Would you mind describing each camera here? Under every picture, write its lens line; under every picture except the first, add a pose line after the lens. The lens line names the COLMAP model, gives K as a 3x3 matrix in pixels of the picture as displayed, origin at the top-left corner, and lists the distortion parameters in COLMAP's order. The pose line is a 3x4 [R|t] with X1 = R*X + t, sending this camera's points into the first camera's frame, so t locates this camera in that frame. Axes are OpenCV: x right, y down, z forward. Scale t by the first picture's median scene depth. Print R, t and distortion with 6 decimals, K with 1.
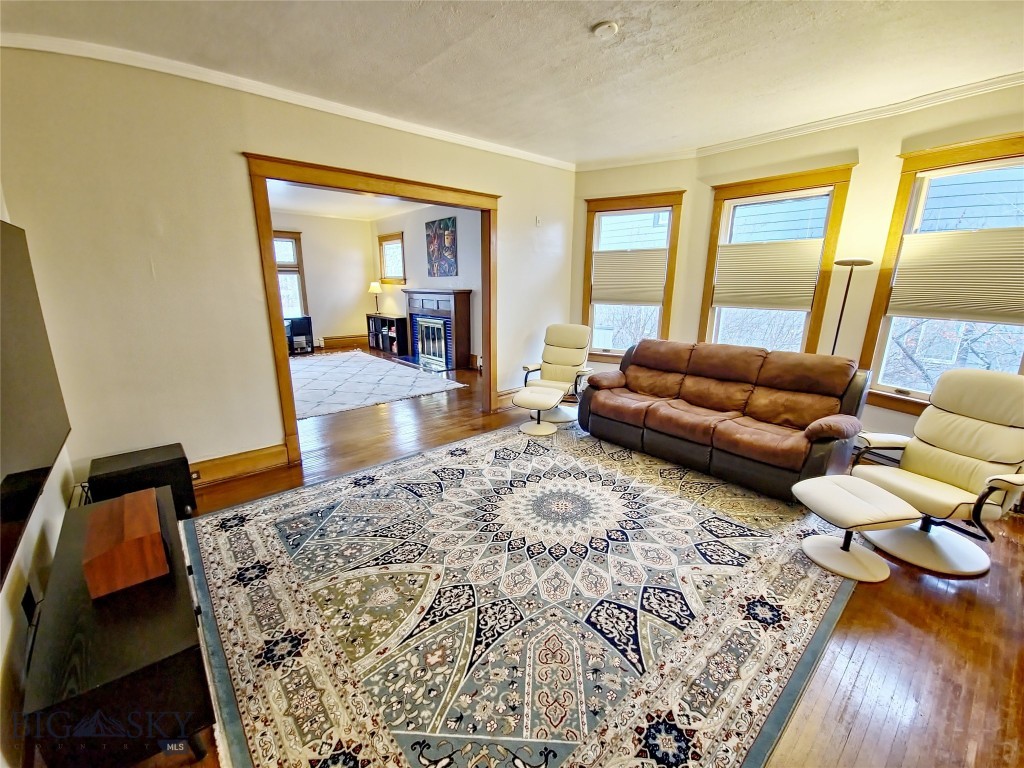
lens RADIAL K [[424.8, 0, 507.4], [0, 424.8, 386.6], [0, 0, 1]] dist [0.006638, -0.000997]
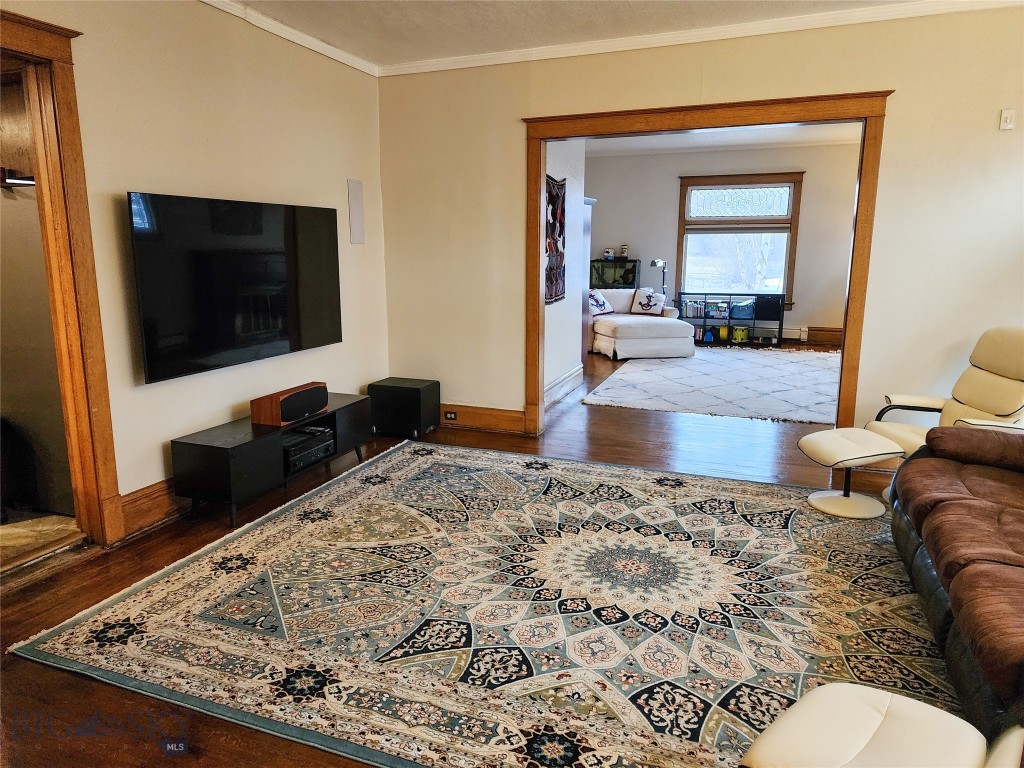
lens RADIAL K [[688.1, 0, 506.5], [0, 688.1, 379.9], [0, 0, 1]] dist [0.069950, -0.033204]
pose [[0.471210, 0.169540, -0.865573, 1.062870], [-0.212416, 0.974282, 0.075196, -0.057863], [0.856061, 0.148429, 0.495105, 0.260750]]
